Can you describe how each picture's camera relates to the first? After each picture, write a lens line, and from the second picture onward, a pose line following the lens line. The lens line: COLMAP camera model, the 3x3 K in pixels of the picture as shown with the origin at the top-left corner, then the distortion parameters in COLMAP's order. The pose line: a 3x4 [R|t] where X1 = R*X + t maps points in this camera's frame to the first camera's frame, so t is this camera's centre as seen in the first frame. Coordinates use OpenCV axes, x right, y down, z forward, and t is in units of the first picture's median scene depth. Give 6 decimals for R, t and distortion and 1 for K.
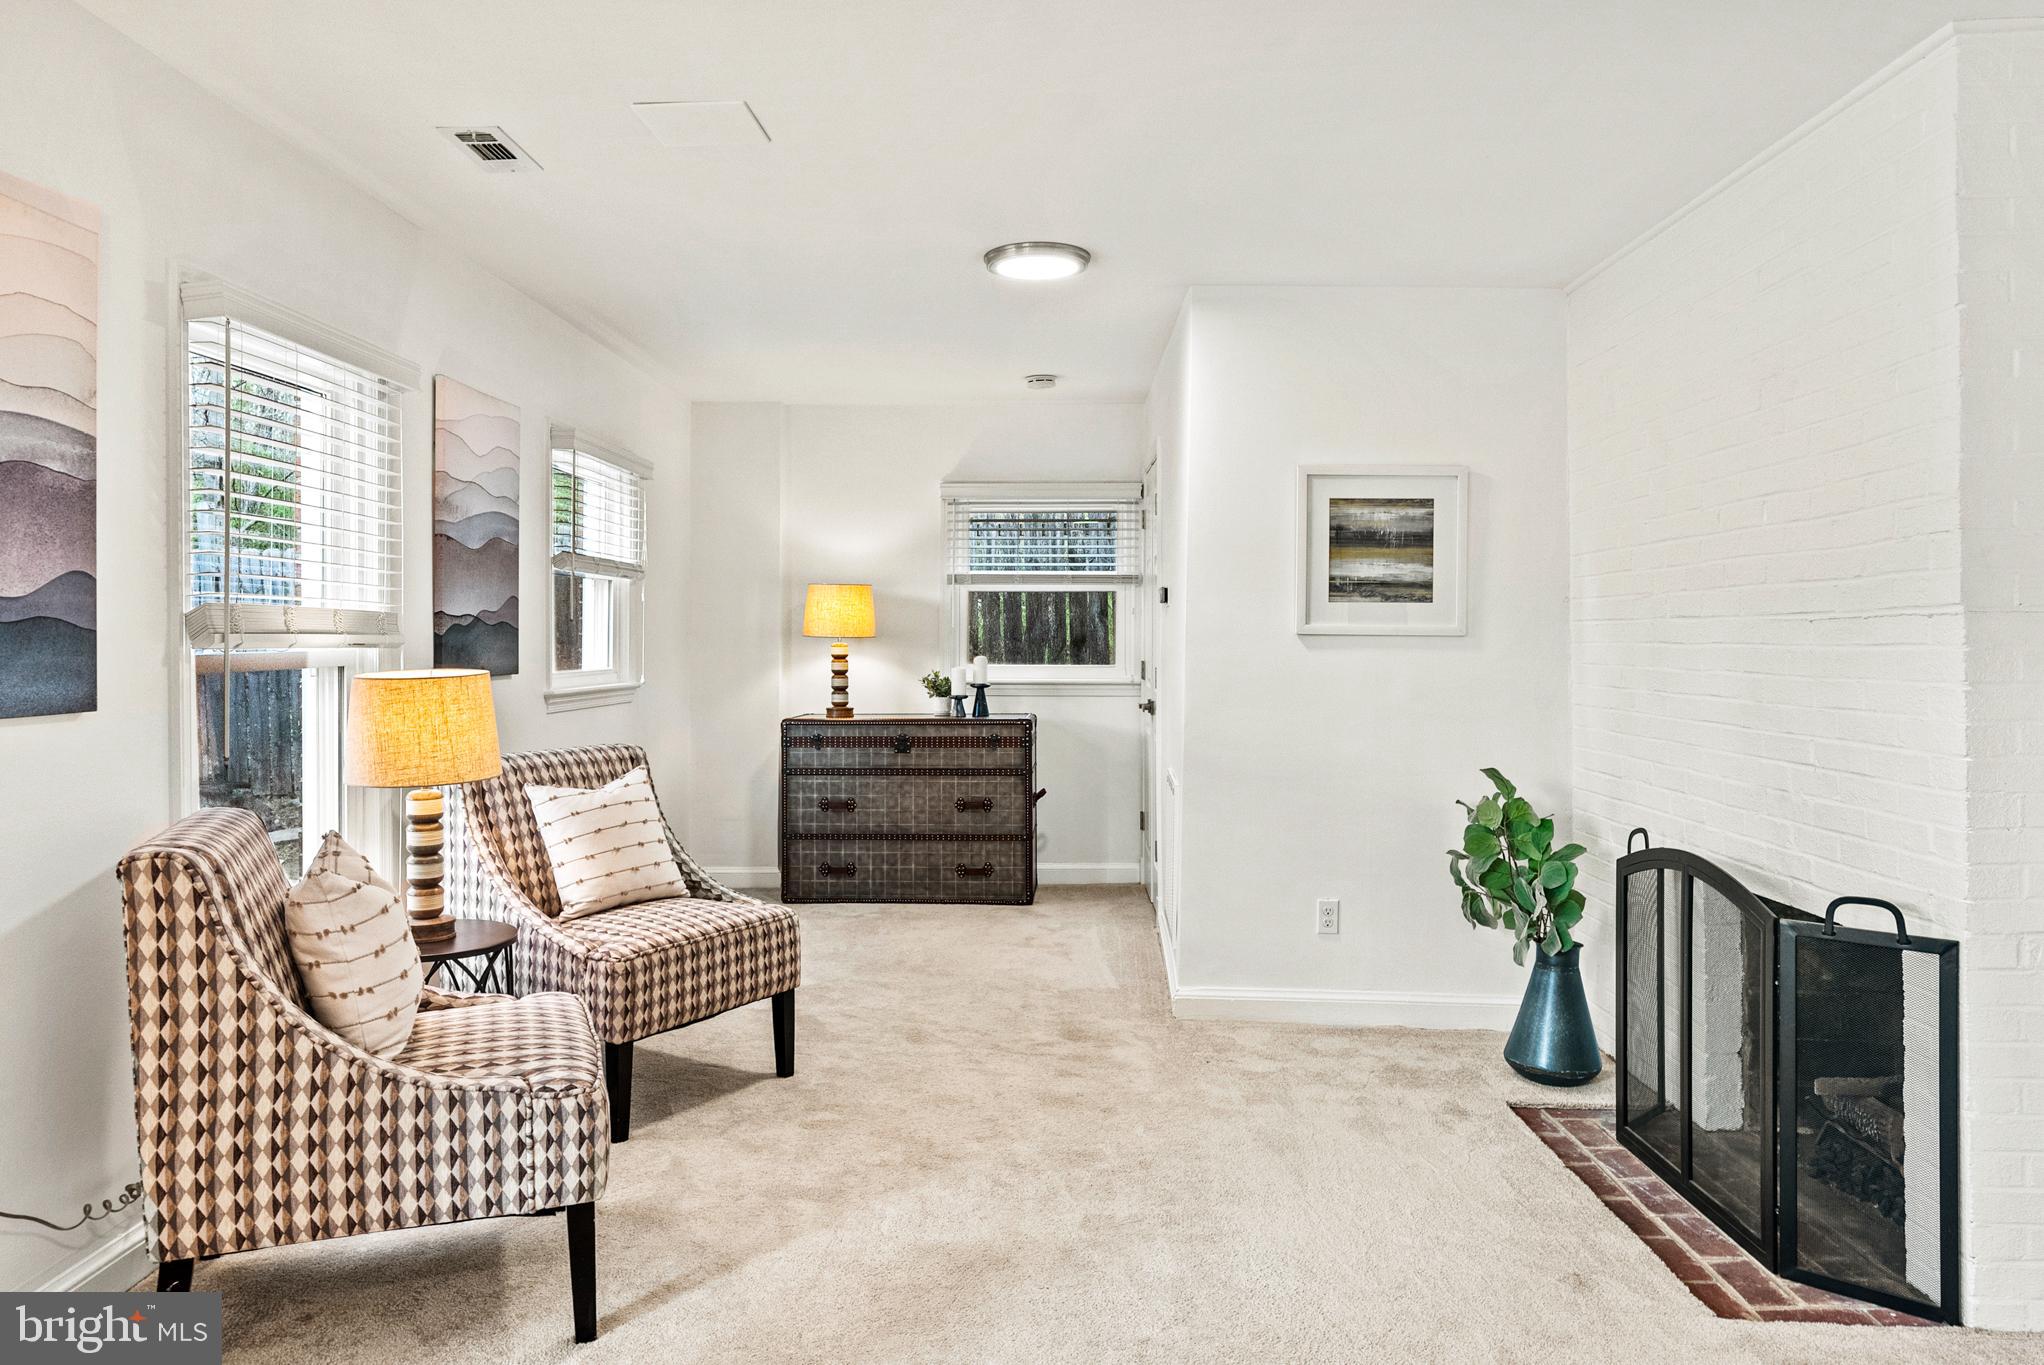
lens RADIAL K [[1424.4, 0, 1013.0], [0, 1424.4, 624.0], [0, 0, 1]] dist [-0.004650, -0.004504]
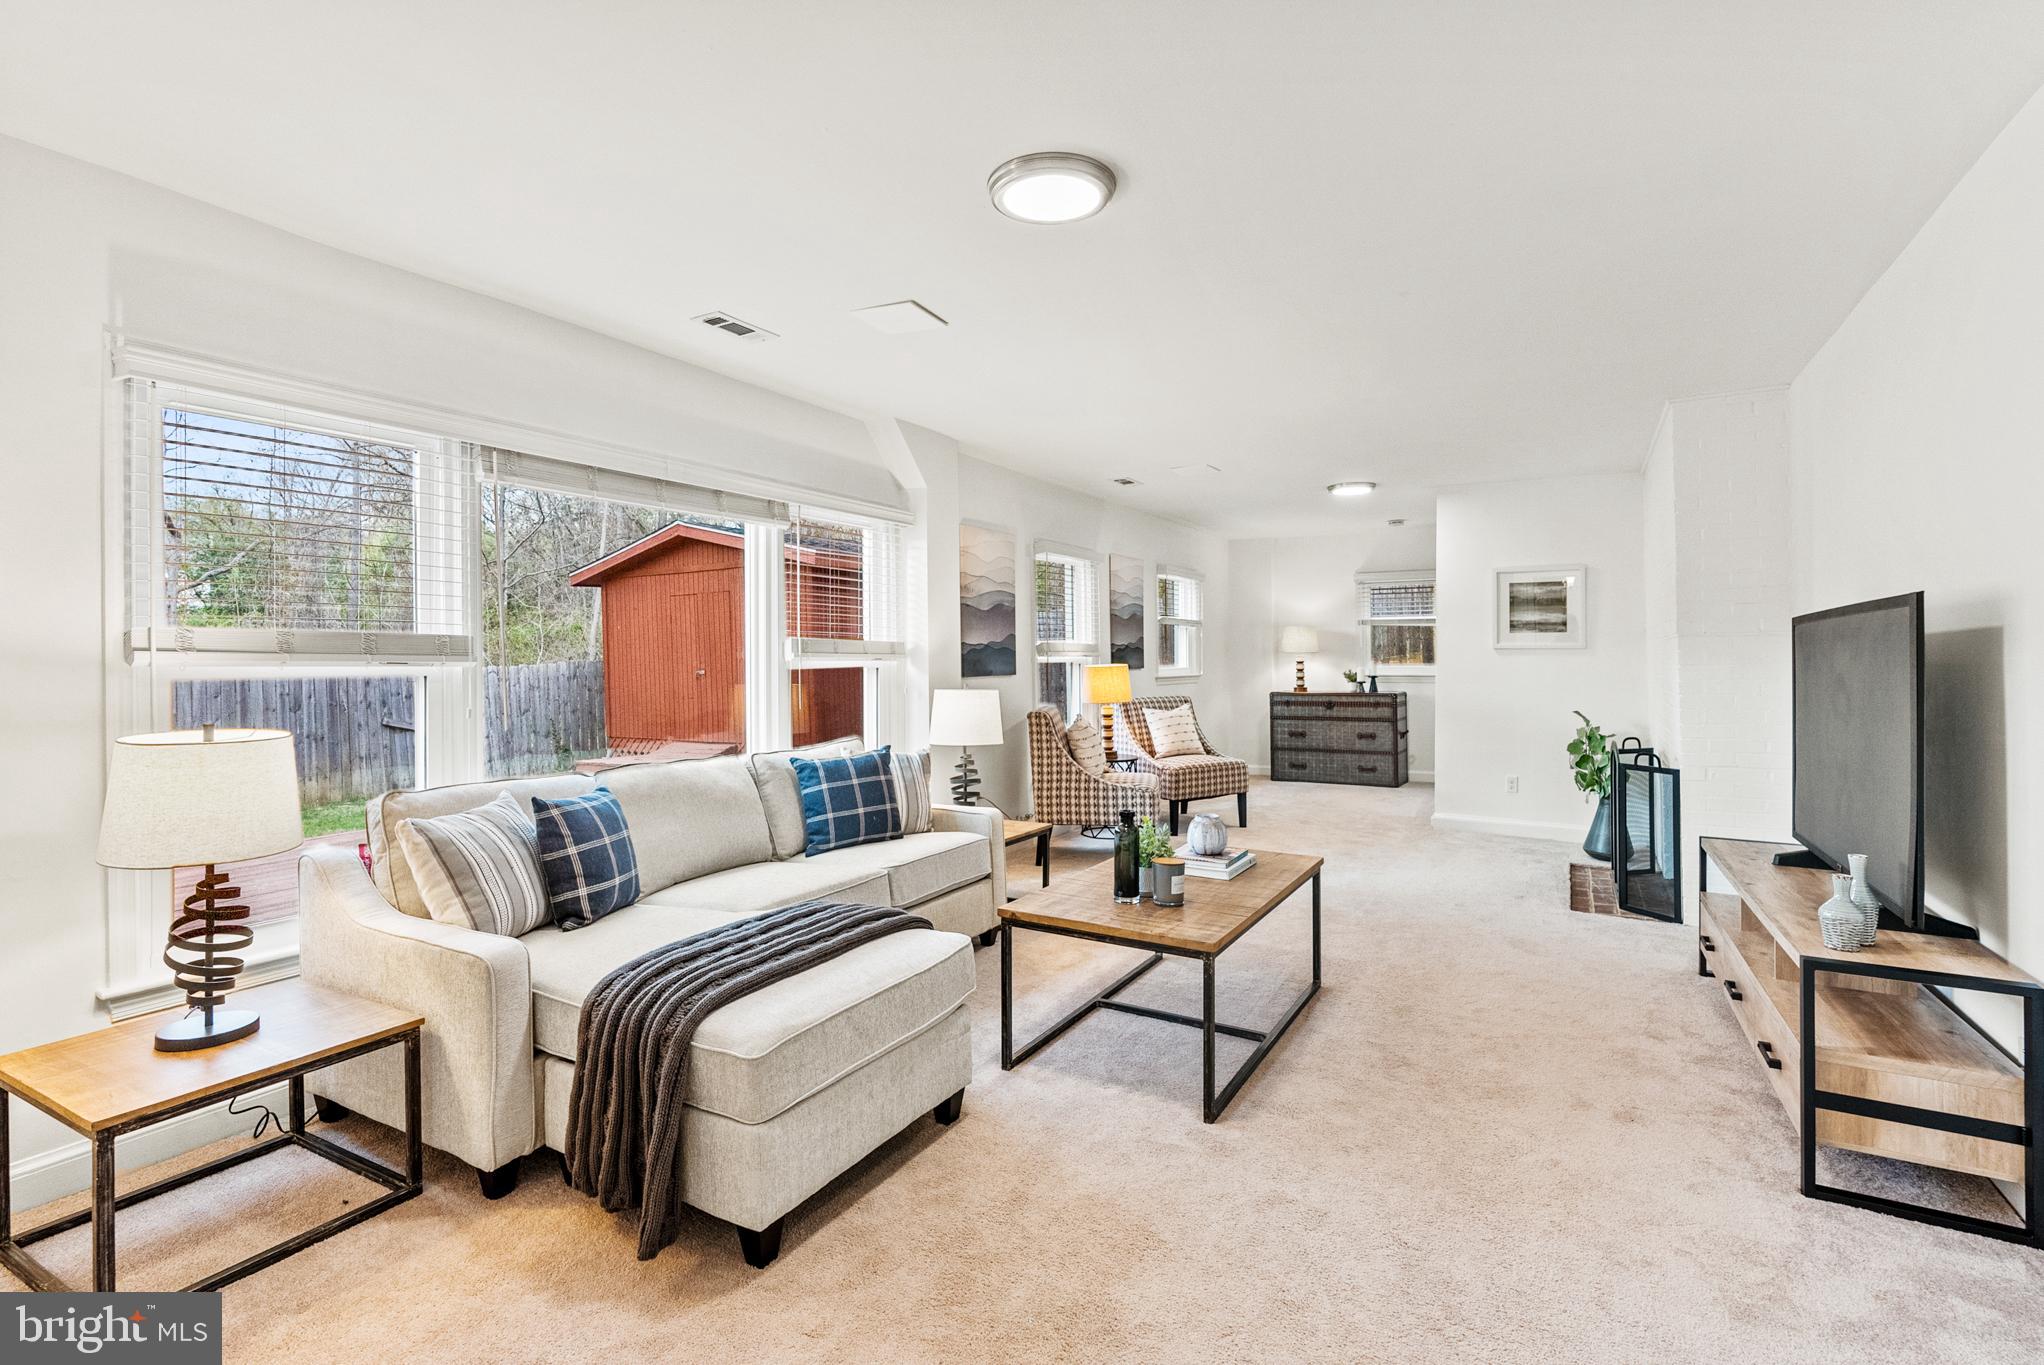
lens RADIAL K [[966.1, 0, 1024.1], [0, 966.1, 665.6], [0, 0, 1]] dist [-0.003856, 0.002617]
pose [[0.882608, -0.003399, -0.470098, 0.281141], [0.012504, 0.999790, 0.016247, 0.000958], [0.469944, -0.020218, 0.882465, -0.631797]]
